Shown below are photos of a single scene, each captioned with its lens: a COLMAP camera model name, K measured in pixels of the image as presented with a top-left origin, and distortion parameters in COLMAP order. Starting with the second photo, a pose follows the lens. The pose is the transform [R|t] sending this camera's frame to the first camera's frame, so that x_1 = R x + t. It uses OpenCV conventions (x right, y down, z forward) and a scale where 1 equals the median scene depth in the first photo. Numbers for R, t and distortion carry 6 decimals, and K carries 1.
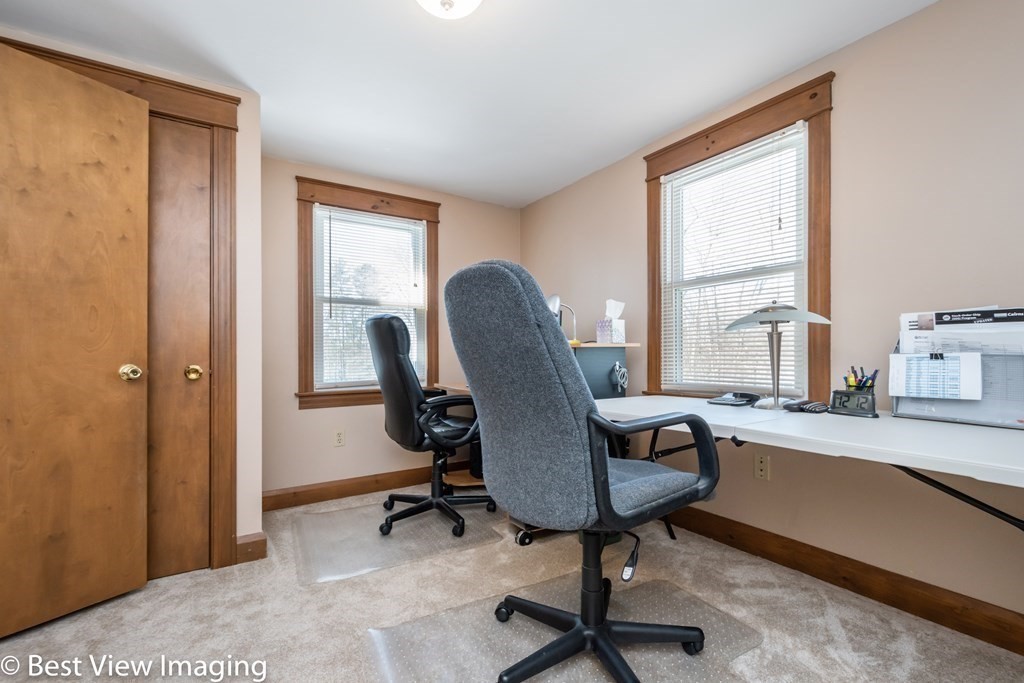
lens RADIAL K [[452.4, 0, 514.3], [0, 452.4, 354.1], [0, 0, 1]] dist [0.013051, -0.000118]
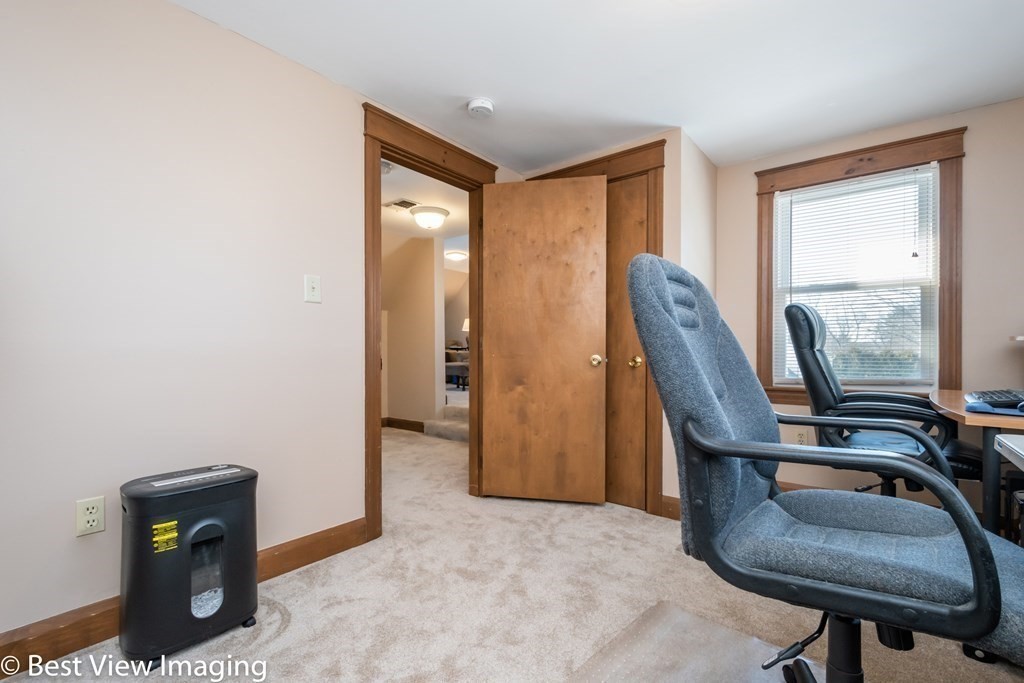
lens RADIAL K [[452.4, 0, 514.3], [0, 452.4, 354.1], [0, 0, 1]] dist [0.013051, -0.000118]
pose [[0.337753, 0.017212, -0.941077, 0.434269], [-0.000618, 0.999837, 0.018065, -0.005769], [0.941235, -0.005520, 0.337708, 0.212676]]
